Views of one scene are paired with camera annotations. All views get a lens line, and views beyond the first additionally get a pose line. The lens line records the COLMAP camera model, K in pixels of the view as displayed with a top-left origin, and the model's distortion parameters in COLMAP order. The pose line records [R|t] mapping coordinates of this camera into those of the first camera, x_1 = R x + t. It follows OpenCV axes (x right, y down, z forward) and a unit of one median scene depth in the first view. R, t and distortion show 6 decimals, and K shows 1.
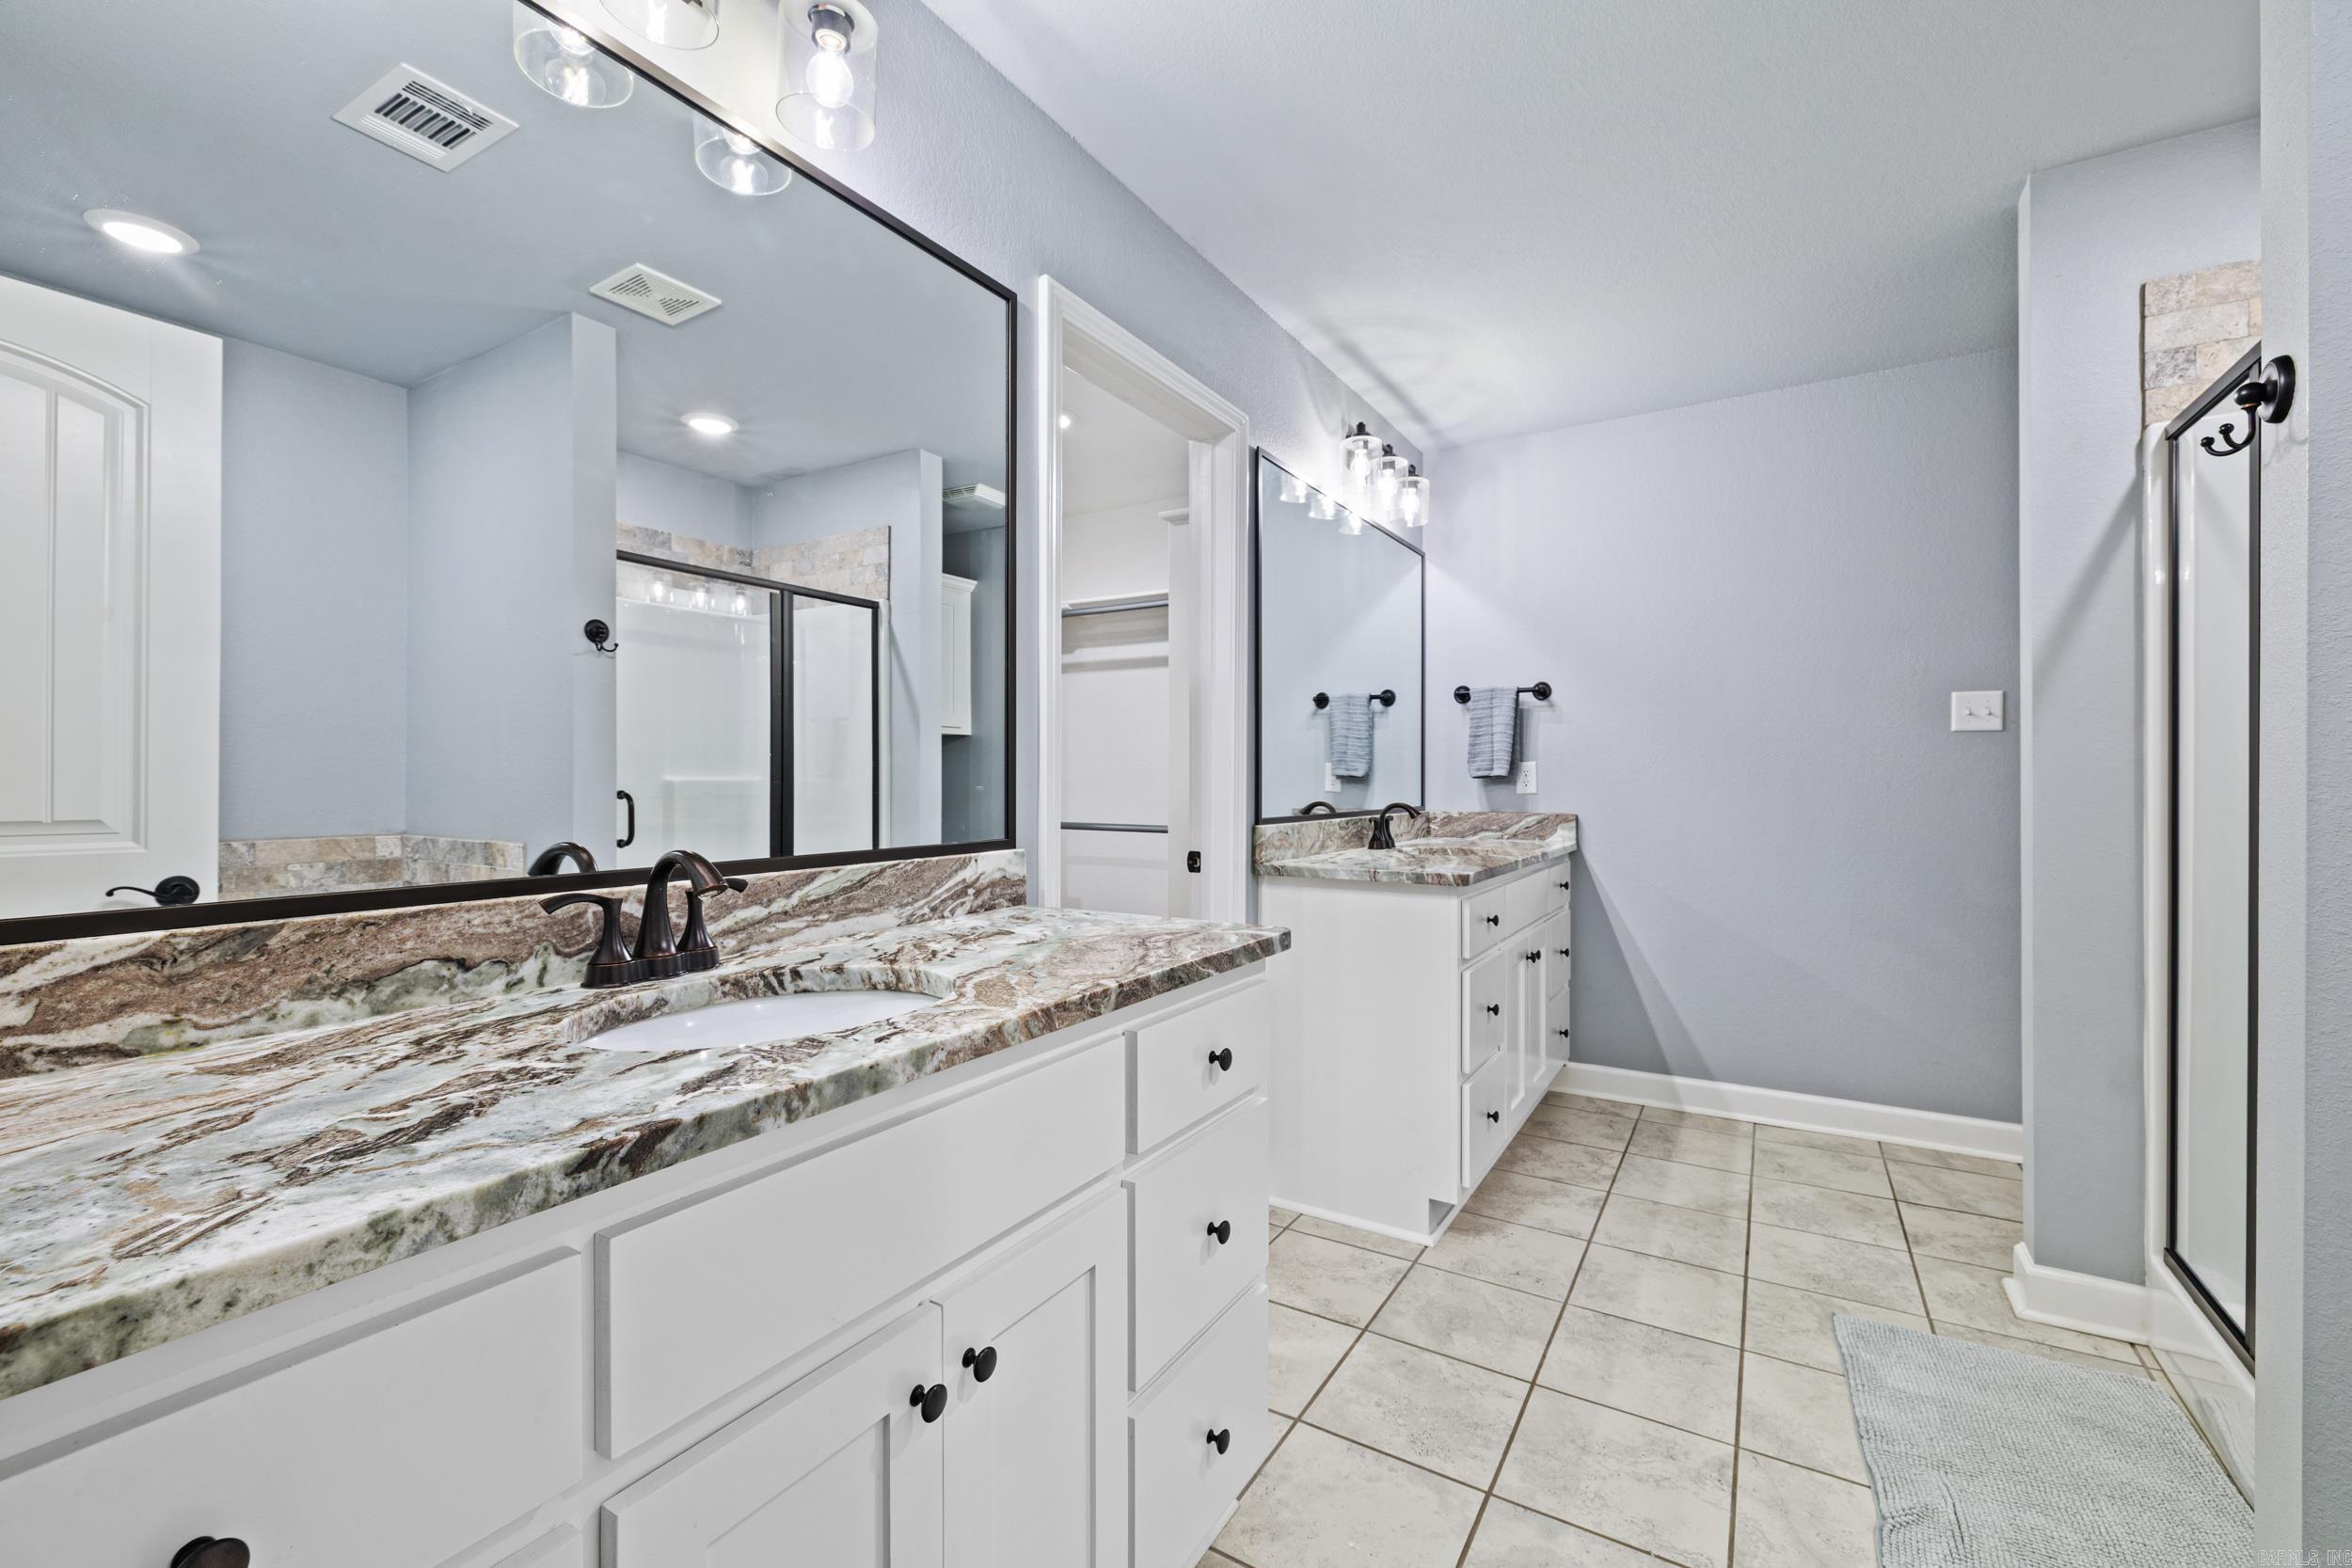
lens RADIAL K [[989.5, 0, 1176.7], [0, 989.5, 778.2], [0, 0, 1]] dist [-0.005164, -0.000400]
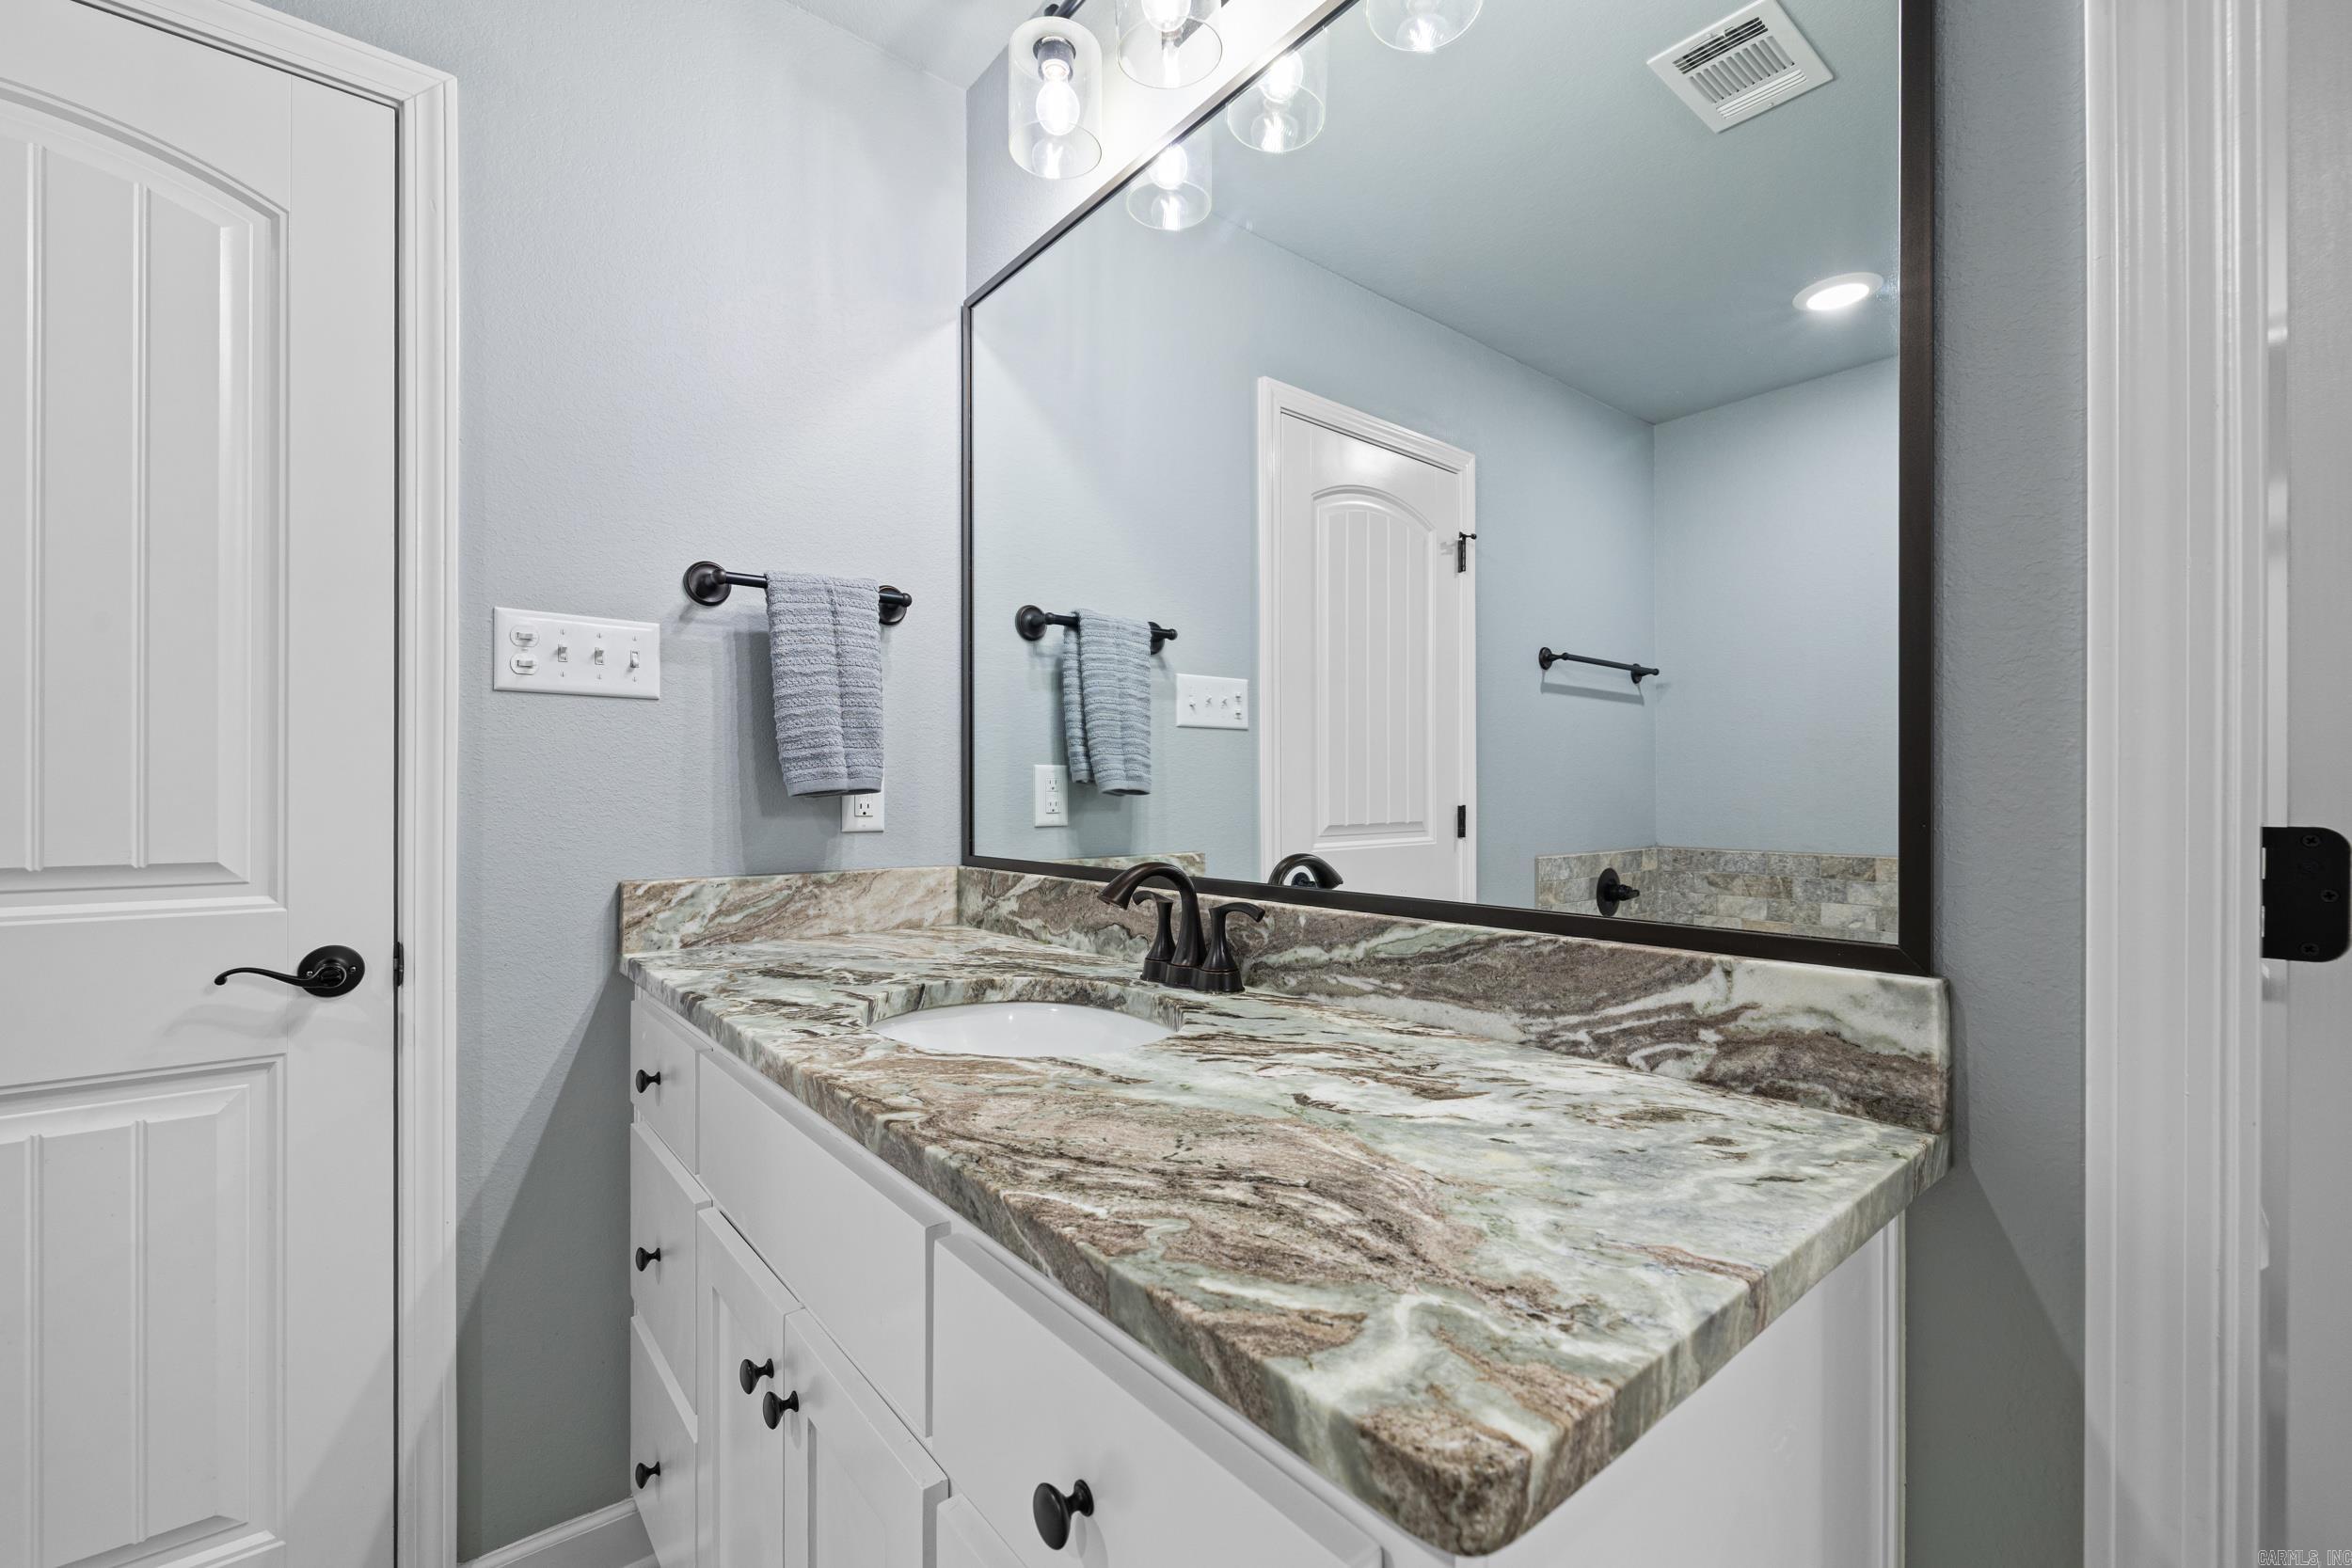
lens RADIAL K [[989.5, 0, 1180.2], [0, 989.5, 794.4], [0, 0, 1]] dist [-0.005164, -0.000400]
pose [[-0.341722, -0.004759, -0.939789, 0.356608], [-0.002140, 0.999989, -0.004286, 0.005636], [0.939799, 0.000547, -0.341728, 1.073066]]
